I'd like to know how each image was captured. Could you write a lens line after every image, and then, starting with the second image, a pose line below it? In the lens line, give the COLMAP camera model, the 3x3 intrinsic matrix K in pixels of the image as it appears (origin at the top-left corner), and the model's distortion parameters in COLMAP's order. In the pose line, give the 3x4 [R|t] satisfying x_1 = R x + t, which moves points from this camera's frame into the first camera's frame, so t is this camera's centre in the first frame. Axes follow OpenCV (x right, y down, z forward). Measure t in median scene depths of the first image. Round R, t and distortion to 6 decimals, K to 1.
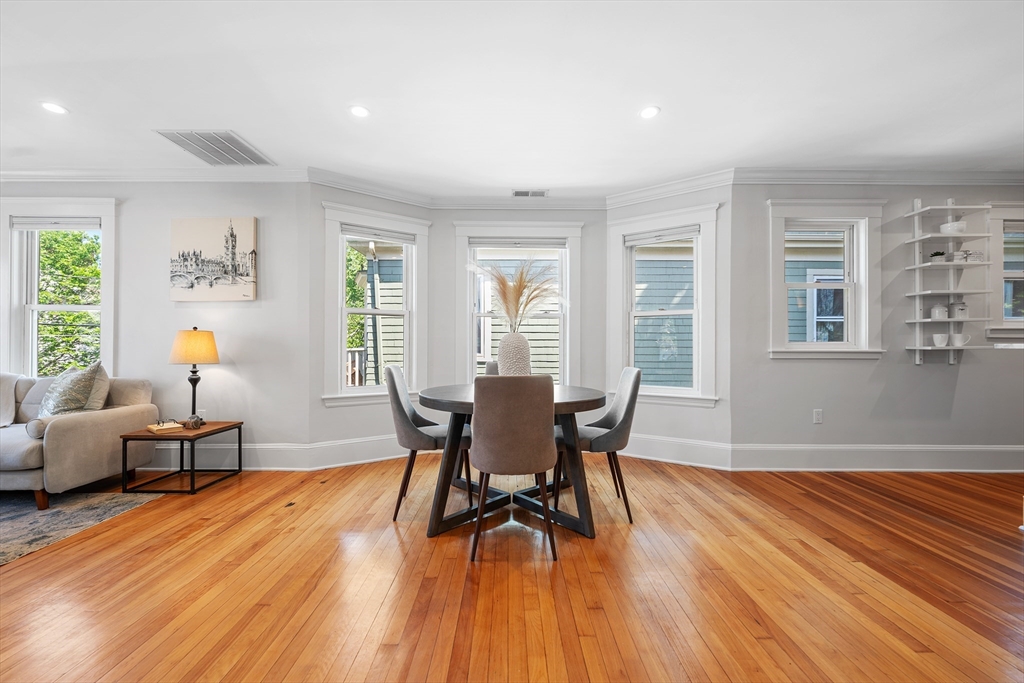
lens RADIAL K [[411.5, 0, 506.8], [0, 411.5, 344.9], [0, 0, 1]] dist [-0.000776, -0.000781]
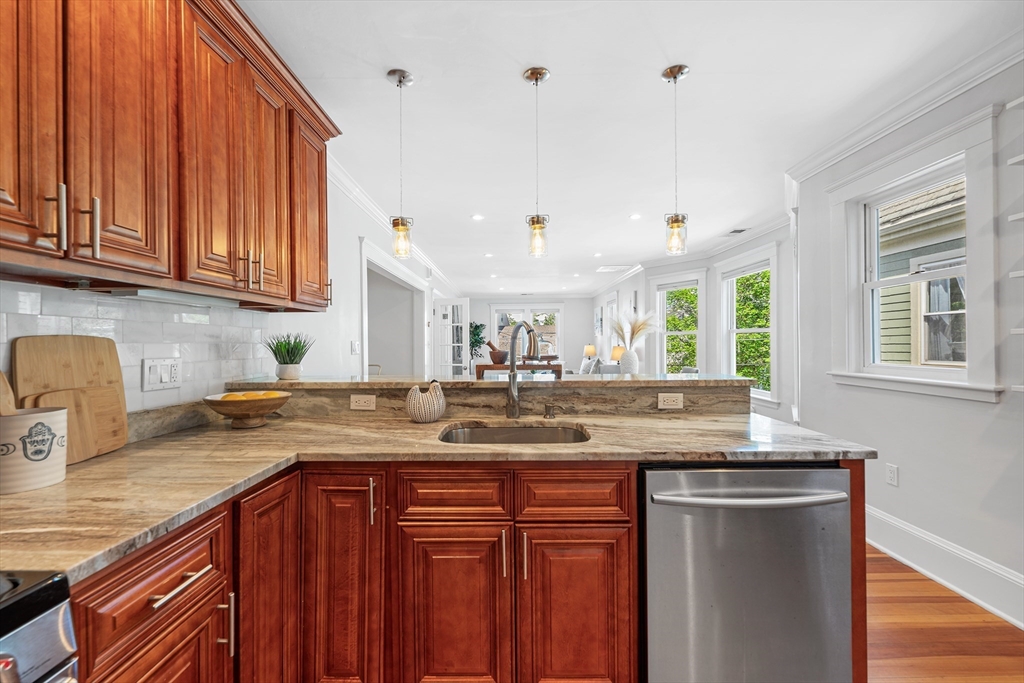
lens RADIAL K [[411.5, 0, 506.7], [0, 411.5, 342.6], [0, 0, 1]] dist [-0.000776, -0.000781]
pose [[-0.001163, -0.009634, -0.999953, 1.472171], [0.010734, 0.999896, -0.009646, -0.049495], [0.999942, -0.010744, -0.001059, 0.361525]]
